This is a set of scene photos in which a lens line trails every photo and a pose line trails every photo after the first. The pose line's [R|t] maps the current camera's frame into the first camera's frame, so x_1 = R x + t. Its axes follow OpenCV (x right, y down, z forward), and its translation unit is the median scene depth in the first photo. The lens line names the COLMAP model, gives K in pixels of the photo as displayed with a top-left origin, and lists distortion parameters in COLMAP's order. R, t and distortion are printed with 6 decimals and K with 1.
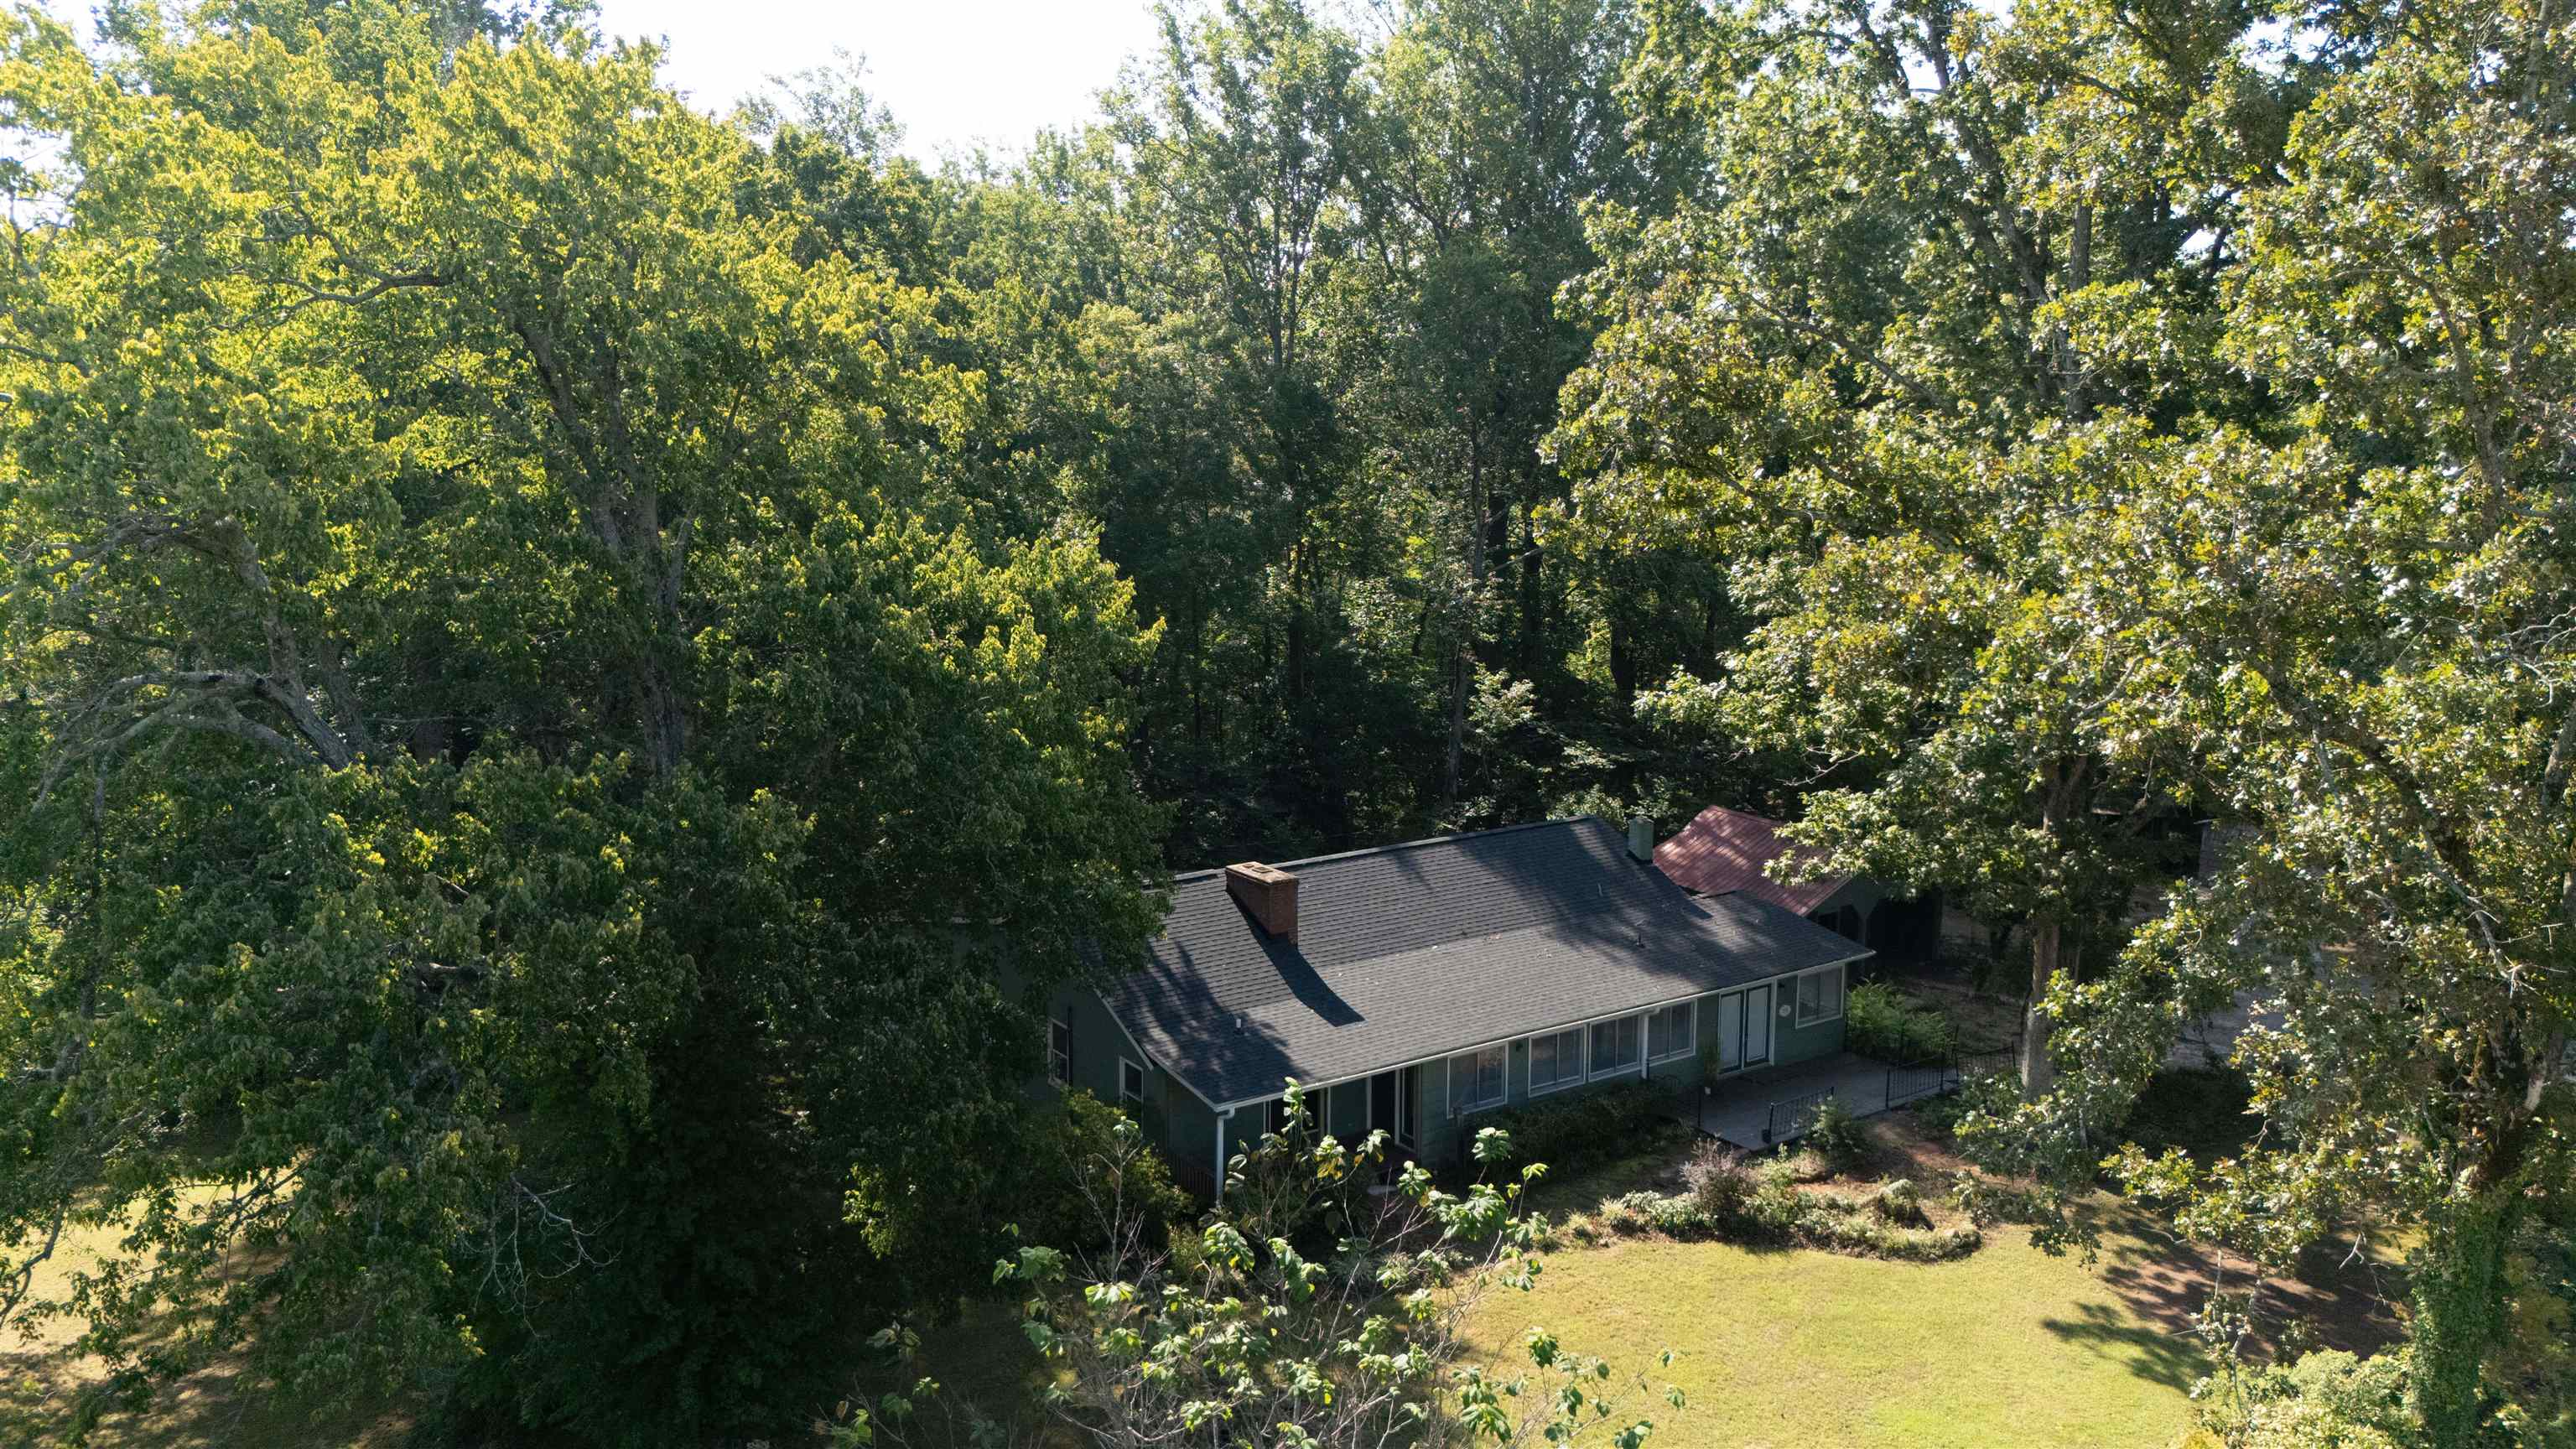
lens RADIAL K [[1859.1, 0, 1288.0], [0, 1859.1, 724.5], [0, 0, 1]] dist [0.095658, -0.155862]
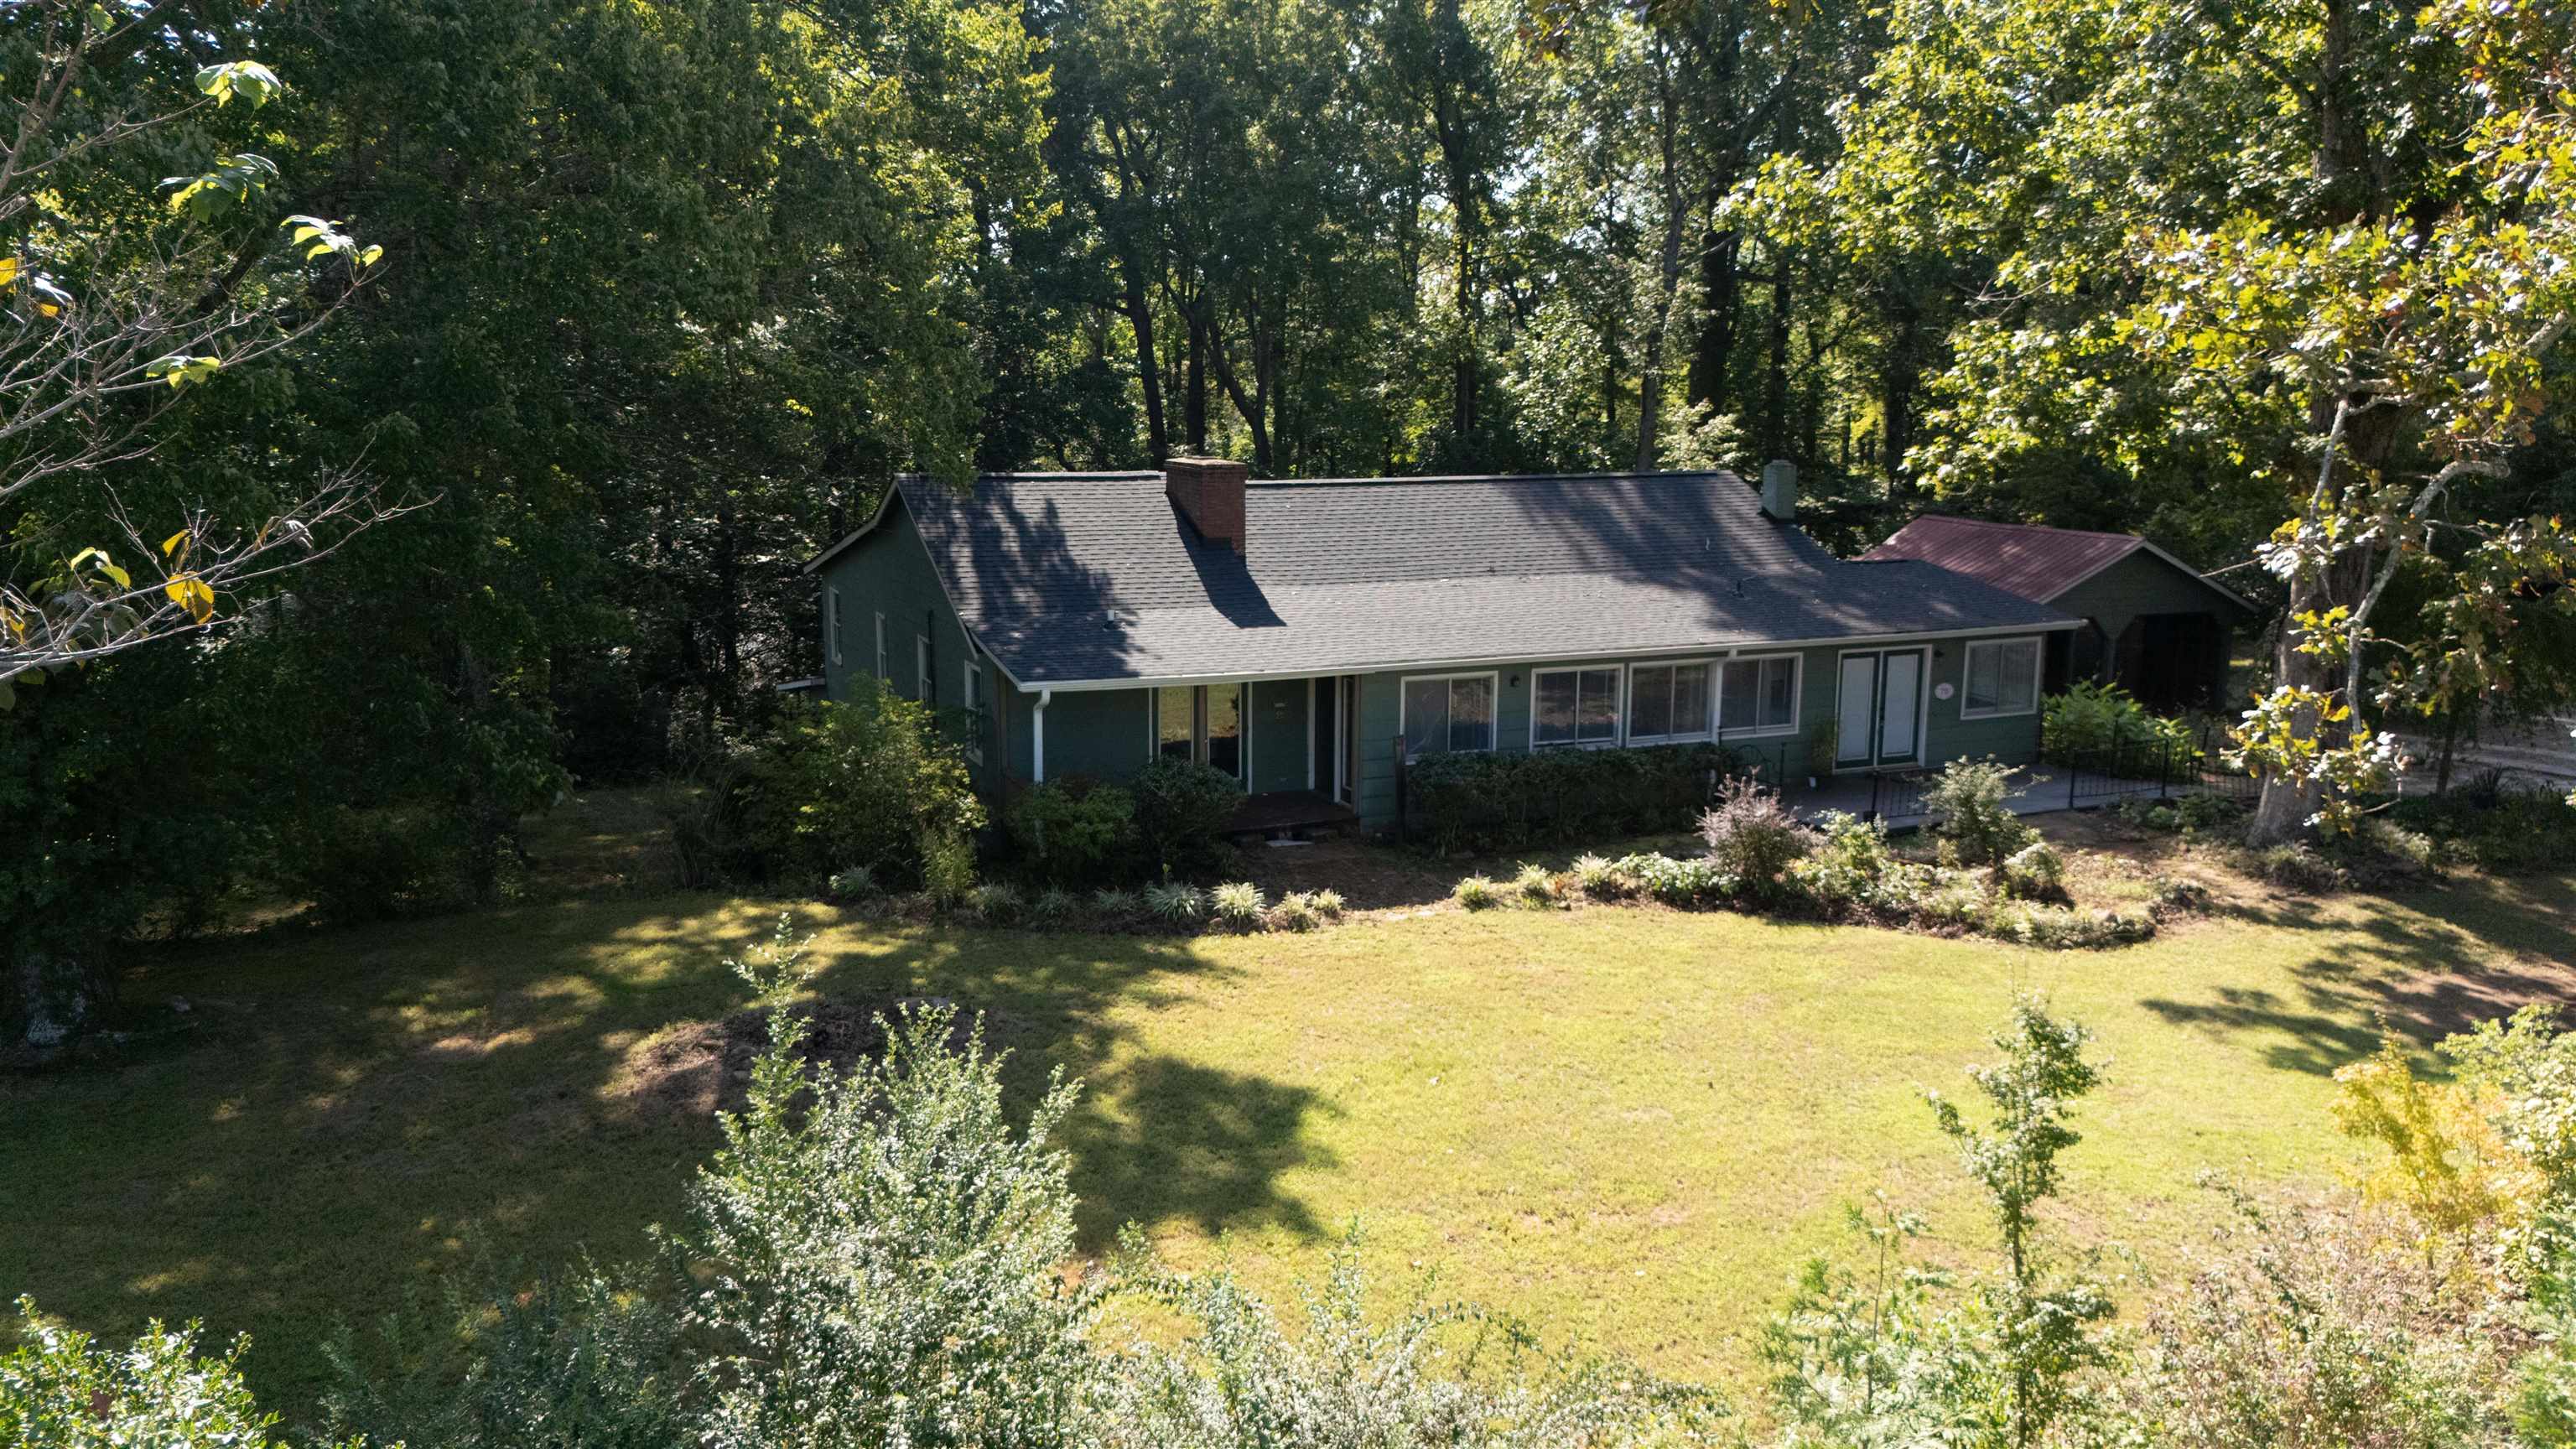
lens RADIAL K [[1859.1, 0, 1288.0], [0, 1859.1, 724.5], [0, 0, 1]] dist [0.095658, -0.155862]
pose [[0.981359, 0.038686, -0.188248, 0.192154], [-0.034482, 0.999078, 0.025558, 0.193421], [0.189064, -0.018590, 0.981789, 0.307317]]
